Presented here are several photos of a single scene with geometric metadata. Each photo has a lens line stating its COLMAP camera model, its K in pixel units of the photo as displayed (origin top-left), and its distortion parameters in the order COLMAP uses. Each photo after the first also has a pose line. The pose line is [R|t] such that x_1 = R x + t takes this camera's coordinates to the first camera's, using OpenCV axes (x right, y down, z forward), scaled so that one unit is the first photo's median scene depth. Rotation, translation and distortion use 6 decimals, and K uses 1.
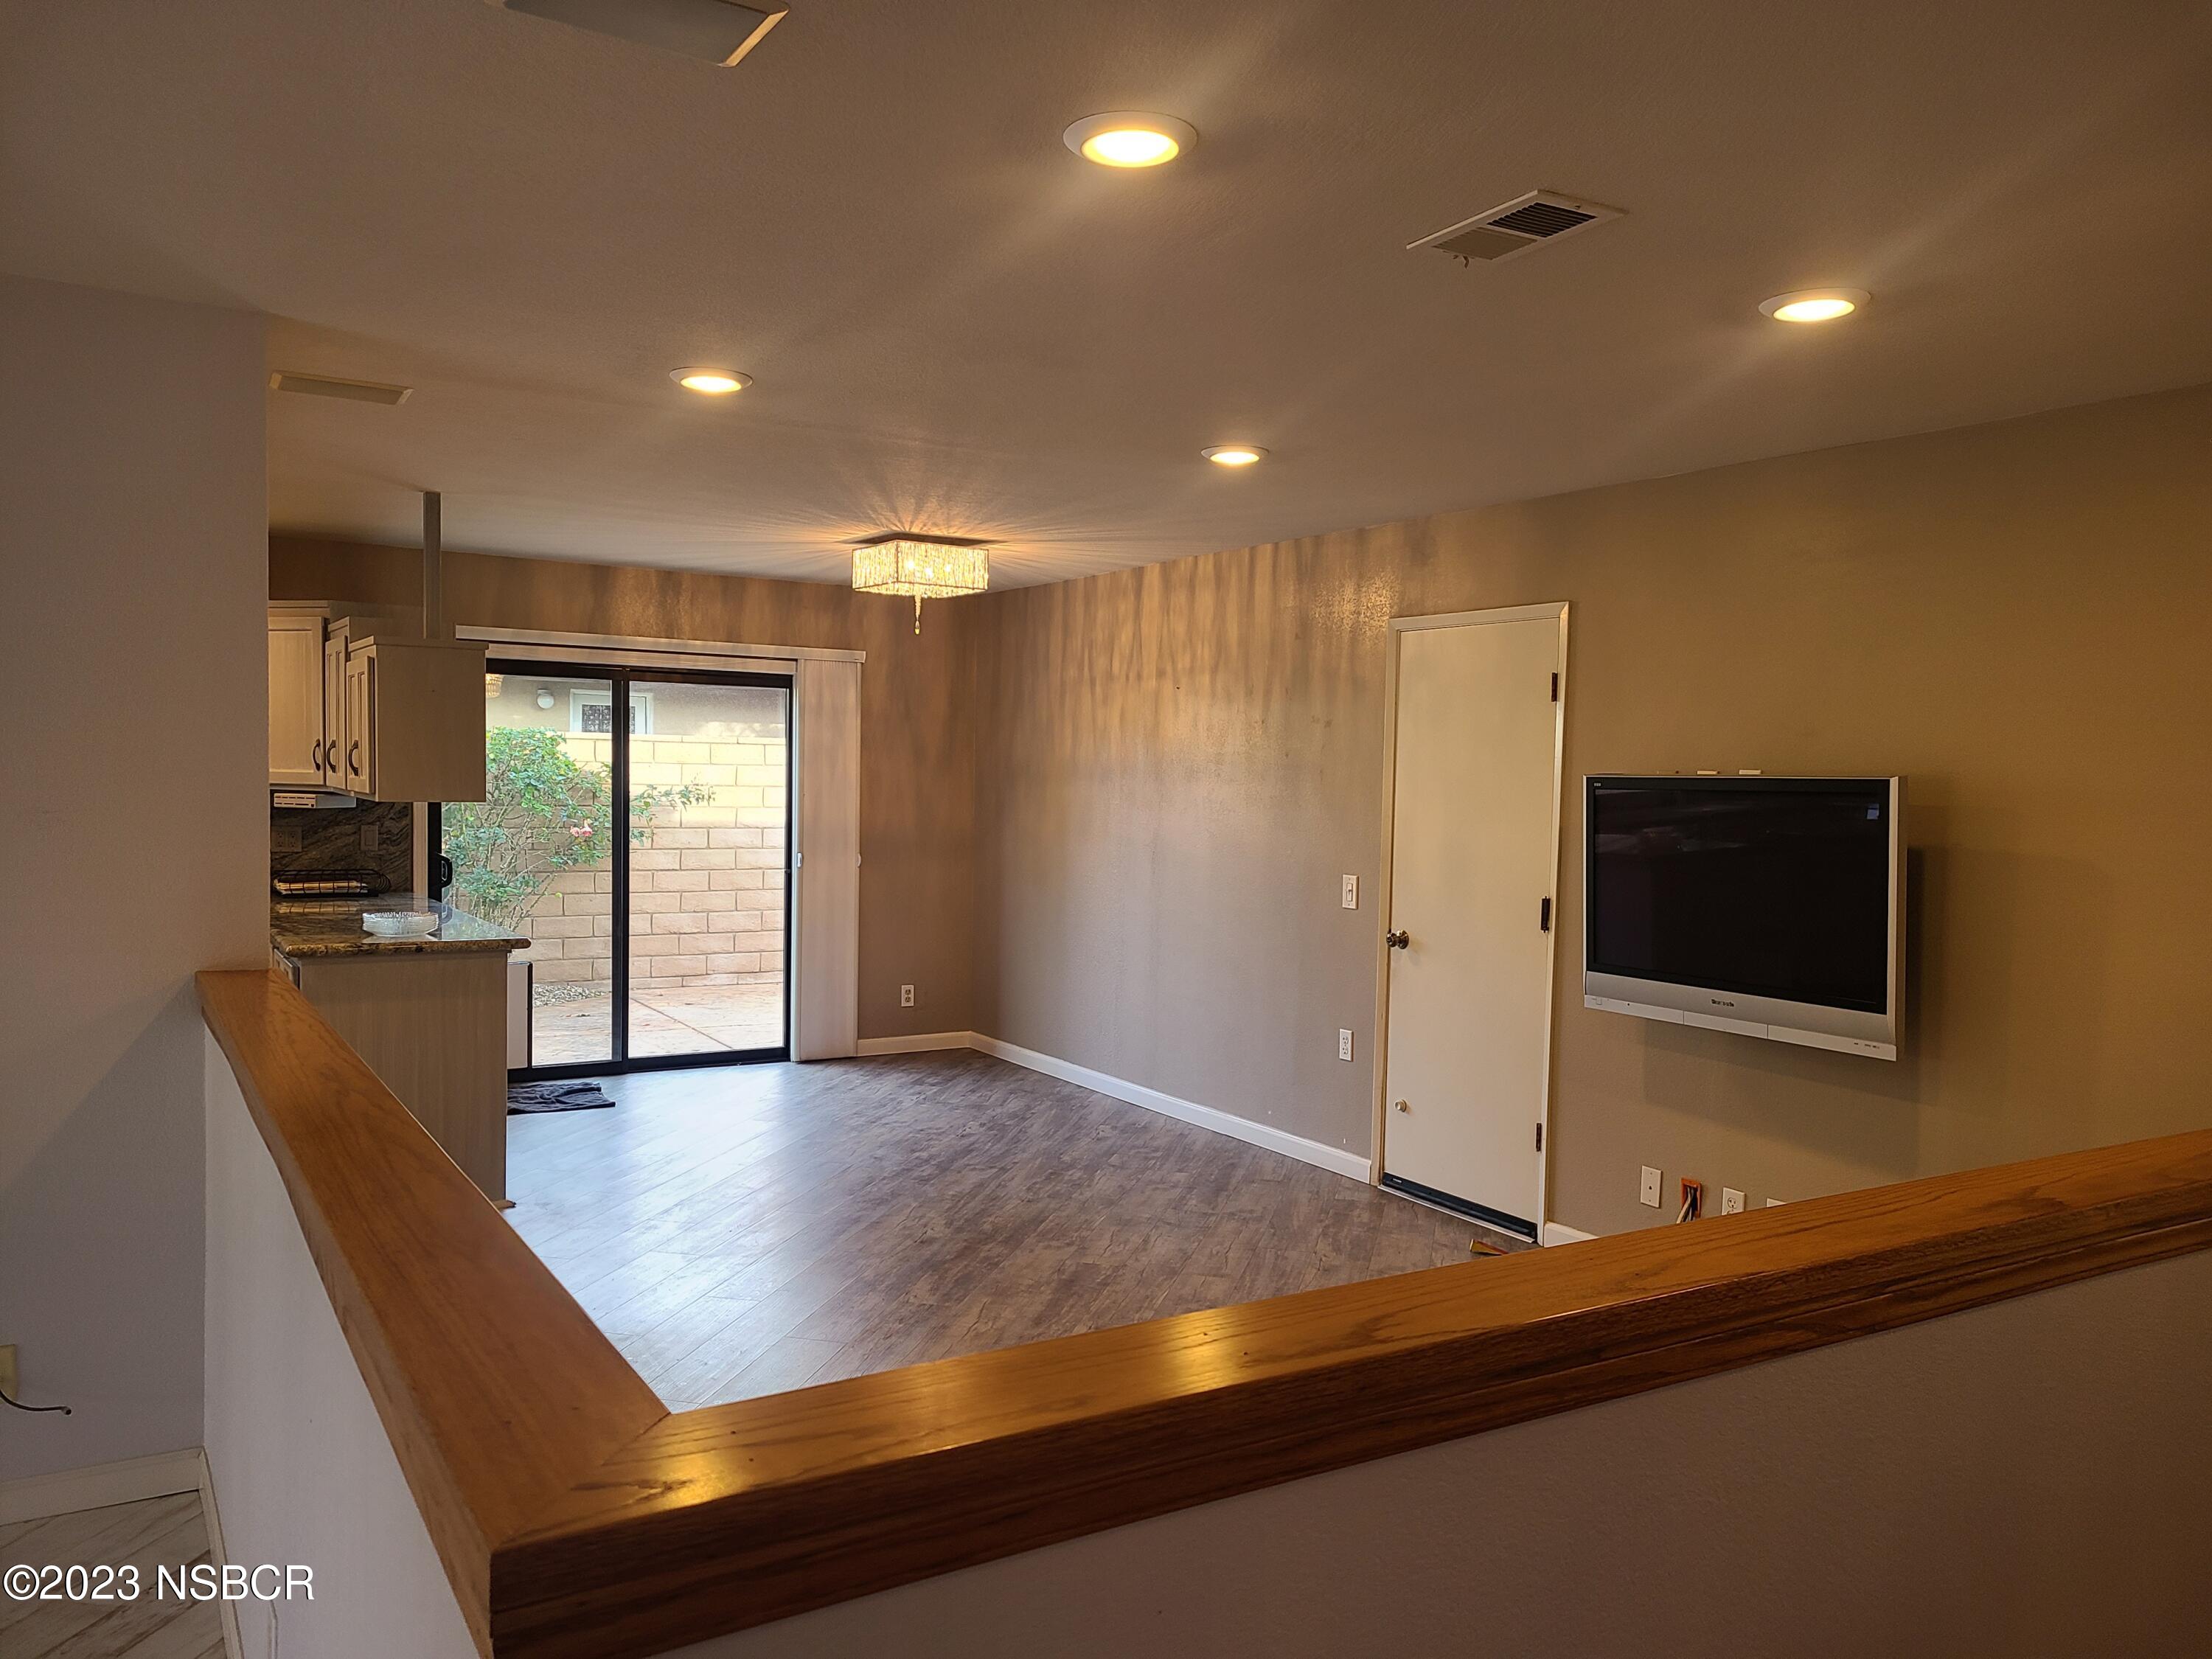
lens RADIAL K [[1670.2, 0, 1107.7], [0, 1670.2, 835.9], [0, 0, 1]] dist [0.068904, -0.018696]
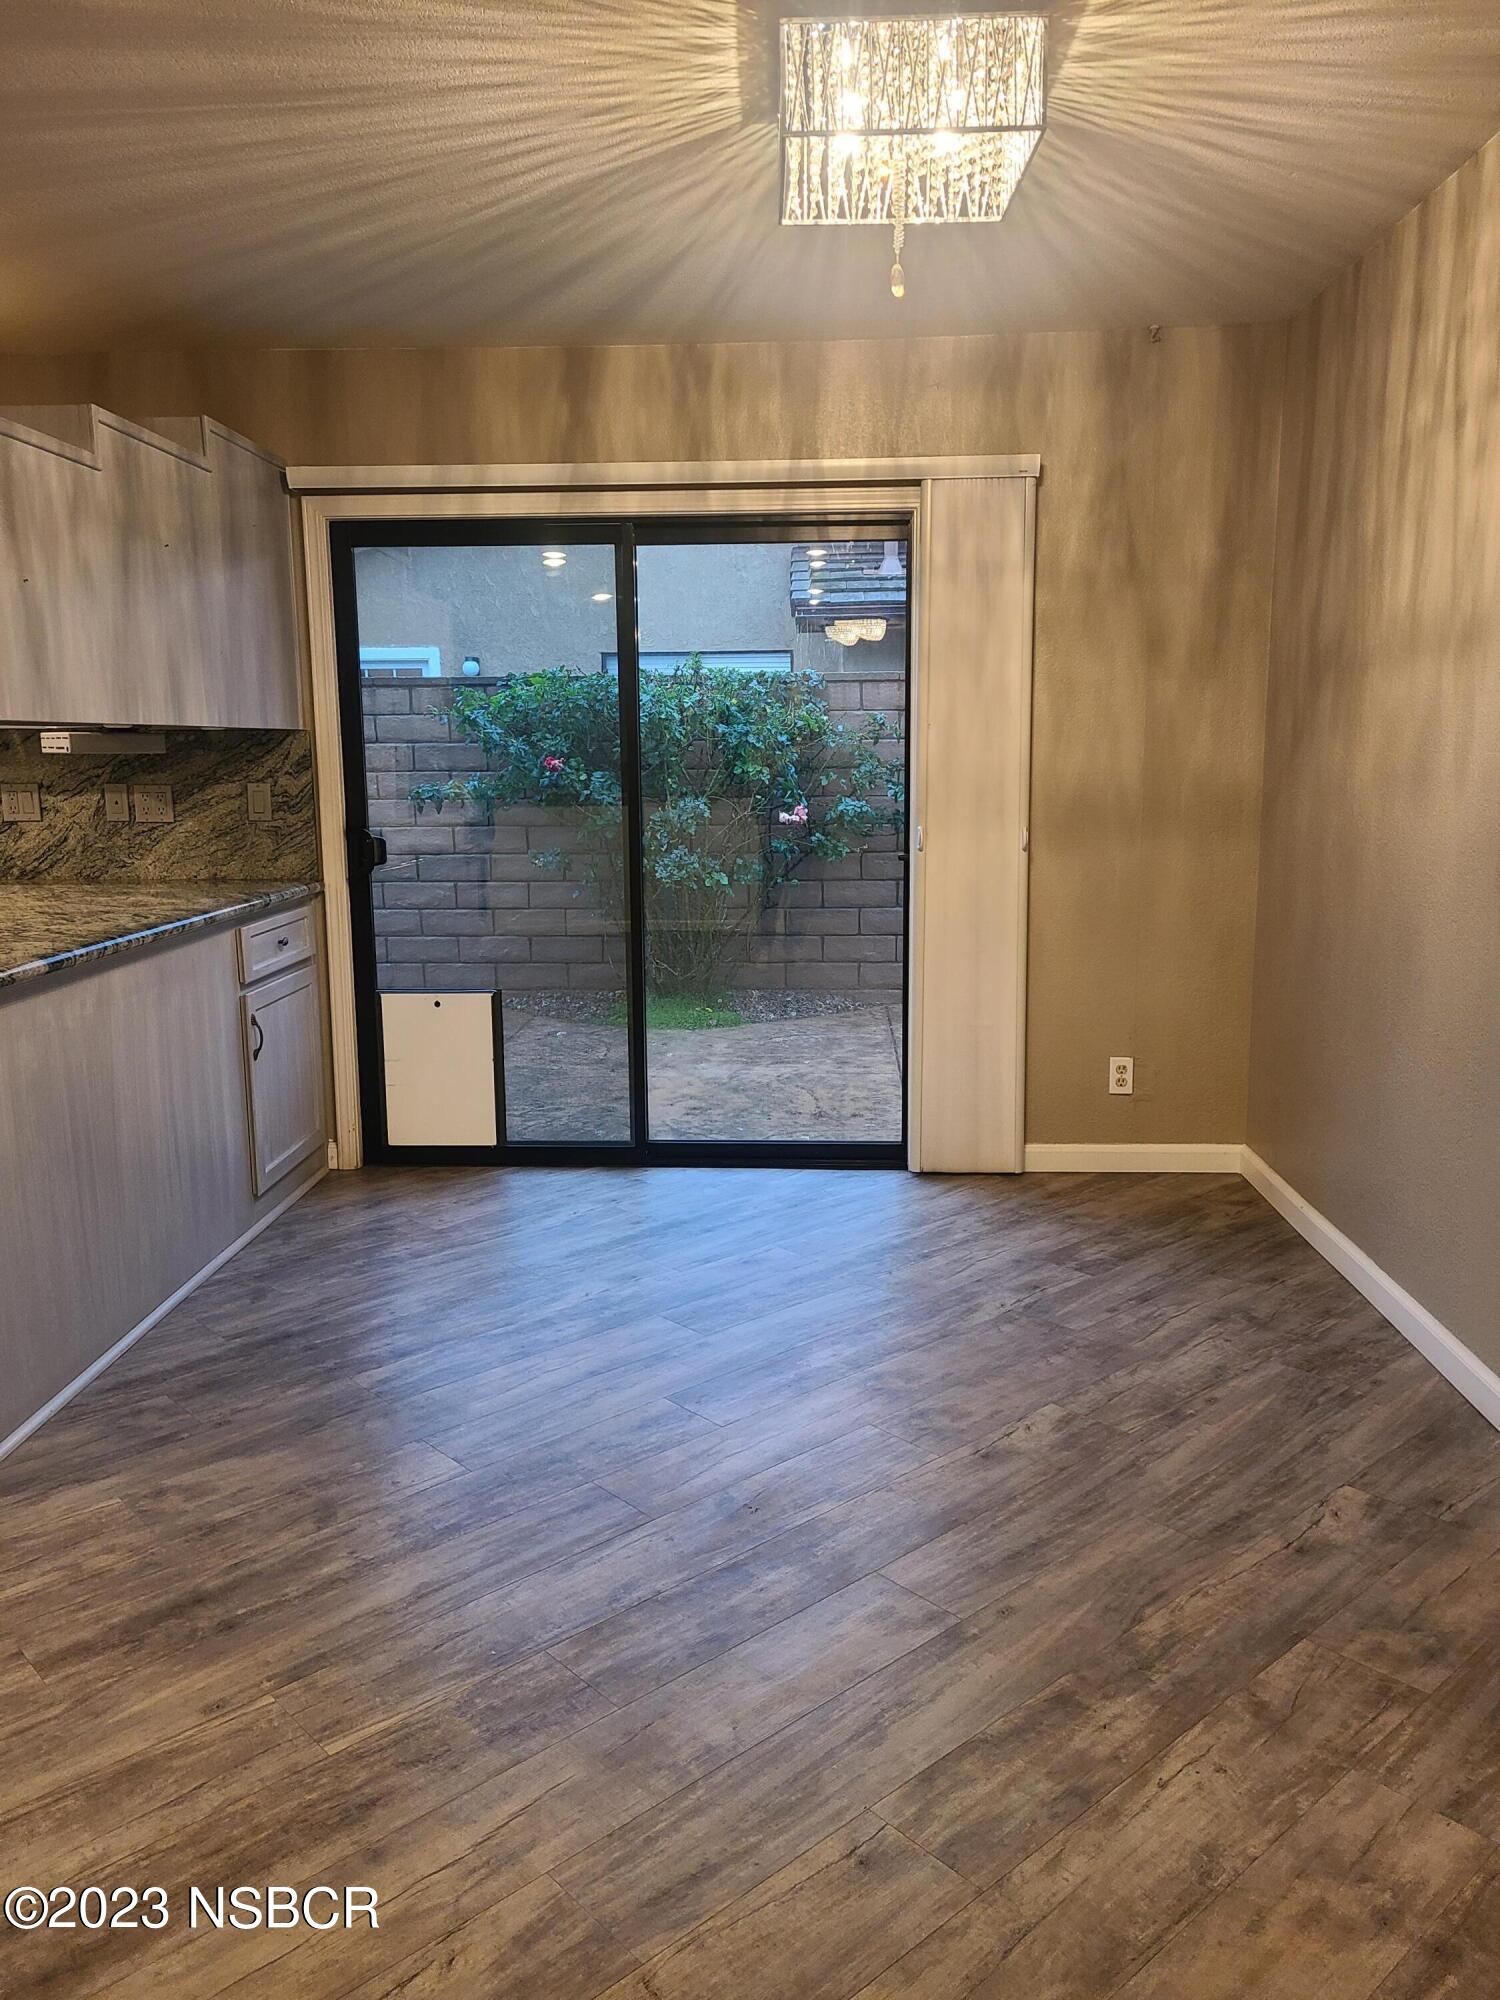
lens RADIAL K [[1510.2, 0, 732.3], [0, 1510.2, 989.2], [0, 0, 1]] dist [0.068904, -0.018696]
pose [[0.819554, 0.062447, -0.569589, 0.072857], [0.005800, 0.993089, 0.117224, 0.004985], [0.572972, -0.099375, 0.813528, 0.561695]]
